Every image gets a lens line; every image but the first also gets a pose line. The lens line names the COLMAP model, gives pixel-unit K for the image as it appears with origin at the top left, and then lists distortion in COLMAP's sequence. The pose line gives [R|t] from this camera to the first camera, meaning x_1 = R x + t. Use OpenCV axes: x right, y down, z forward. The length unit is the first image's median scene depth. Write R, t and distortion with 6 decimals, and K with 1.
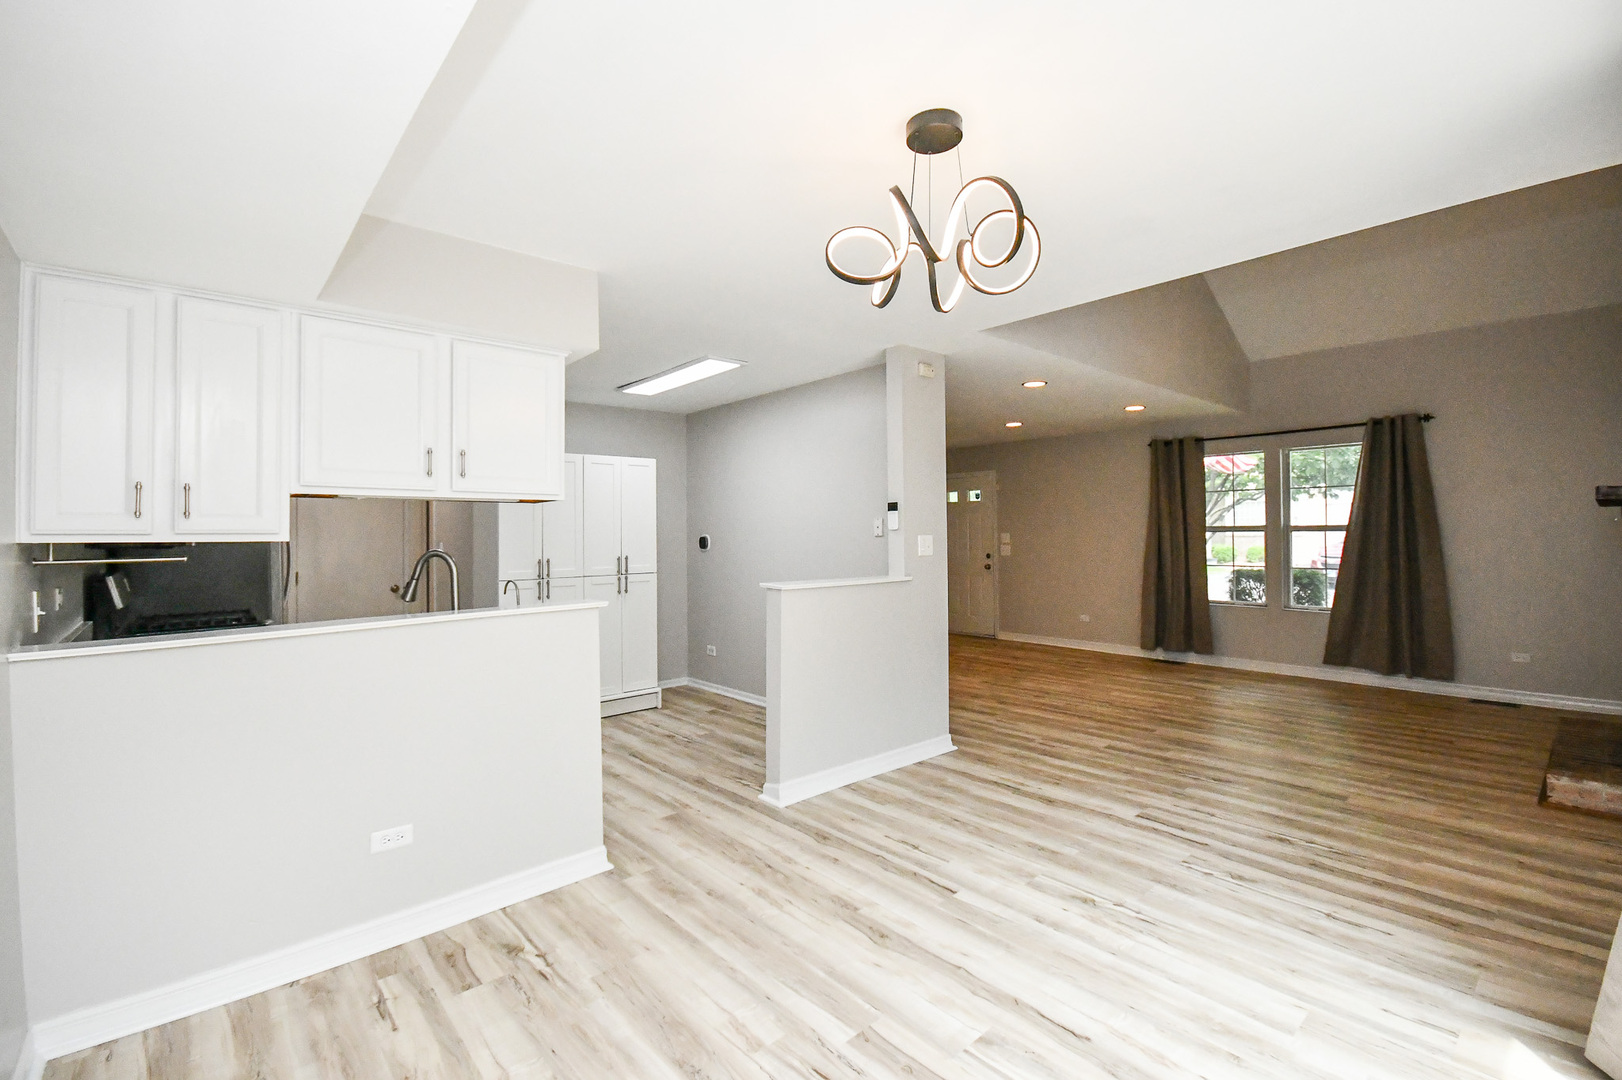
lens RADIAL K [[708.8, 0, 809.0], [0, 708.8, 528.9], [0, 0, 1]] dist [0.008982, -0.012854]
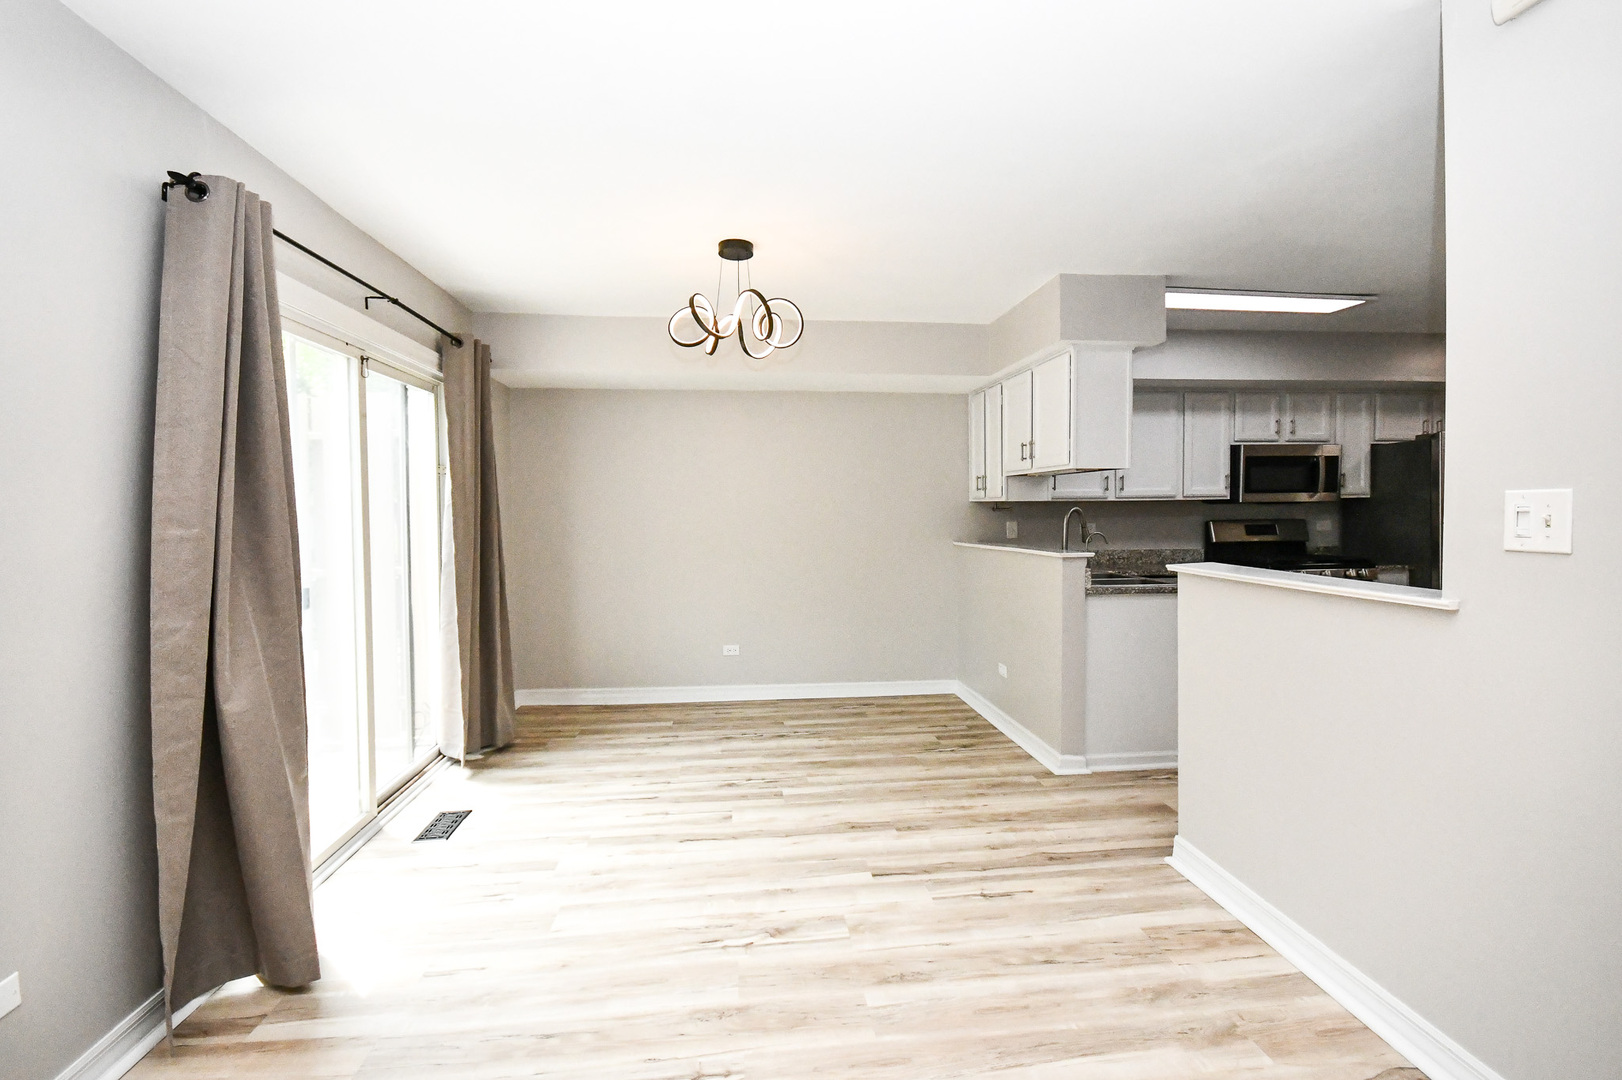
lens RADIAL K [[709.3, 0, 808.7], [0, 709.3, 525.0], [0, 0, 1]] dist [0.001260, 0.000787]
pose [[-0.578139, 0.036425, -0.815125, 0.736451], [0.022599, 0.999335, 0.028628, 0.009676], [0.815626, -0.001870, -0.578577, 1.073592]]
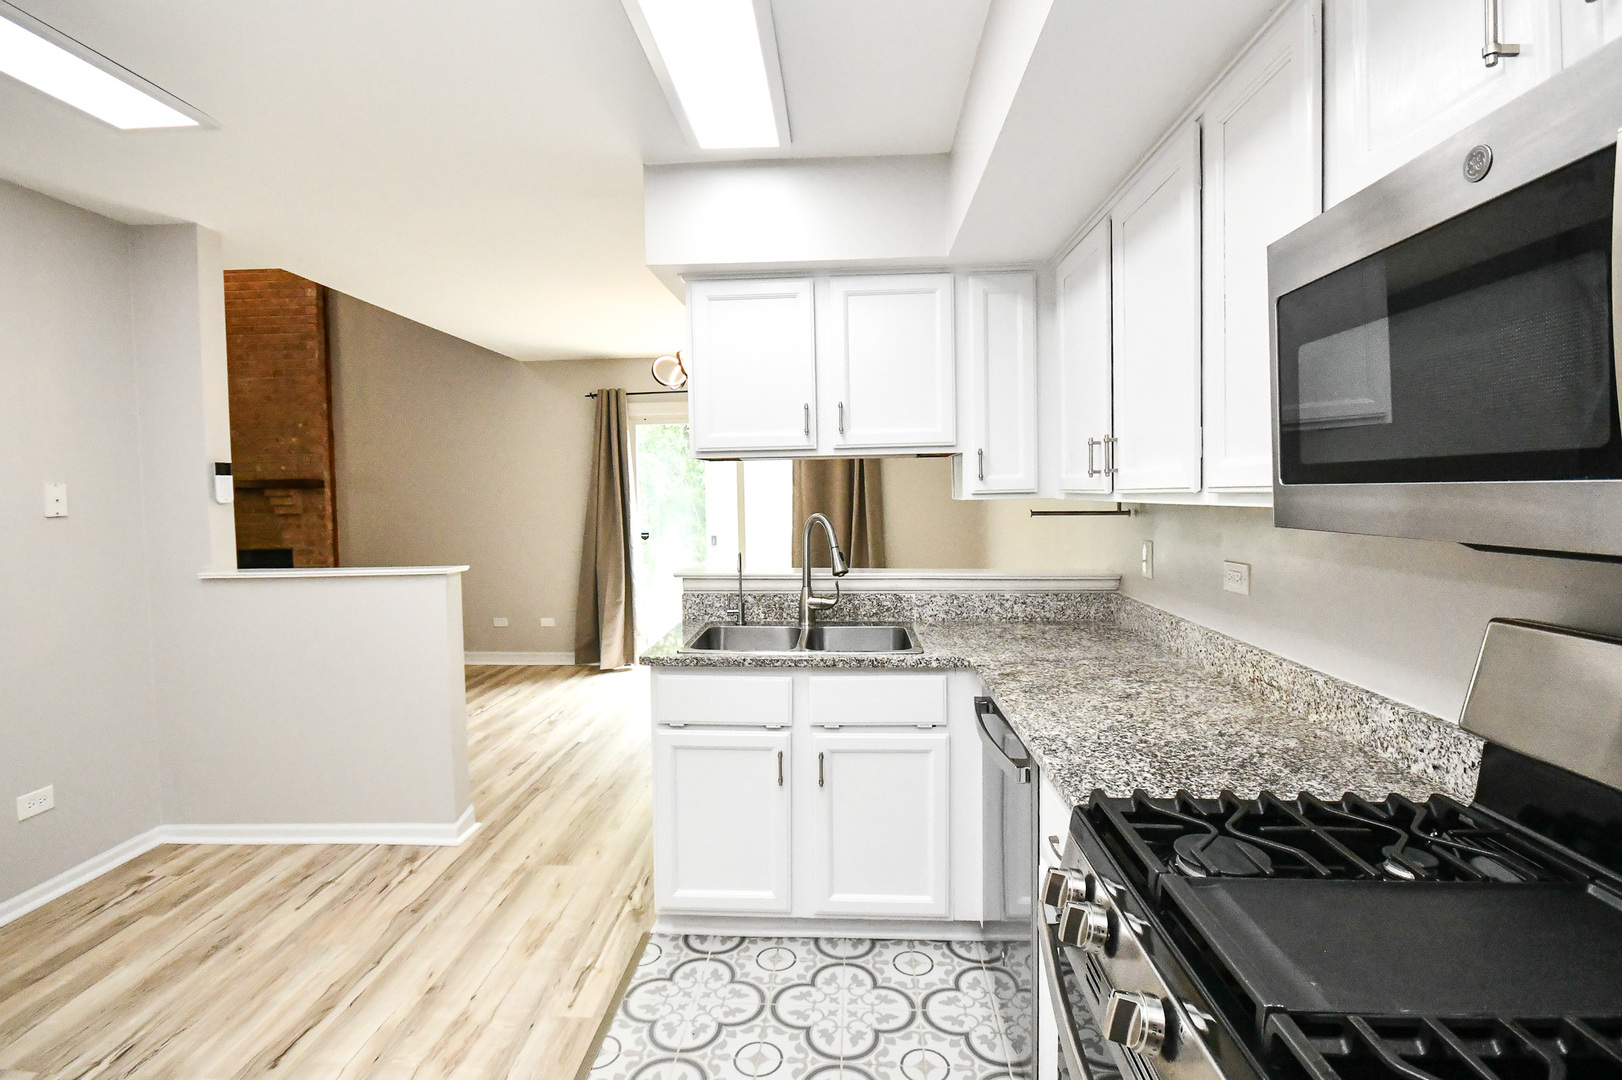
lens RADIAL K [[769.6, 0, 807.7], [0, 769.6, 528.8], [0, 0, 1]] dist [-0.000215, -0.000230]
pose [[-0.712969, -0.013574, 0.701064, -0.914533], [0.017086, 0.999179, 0.036722, 0.010432], [-0.700987, 0.038160, -0.712152, 1.304078]]
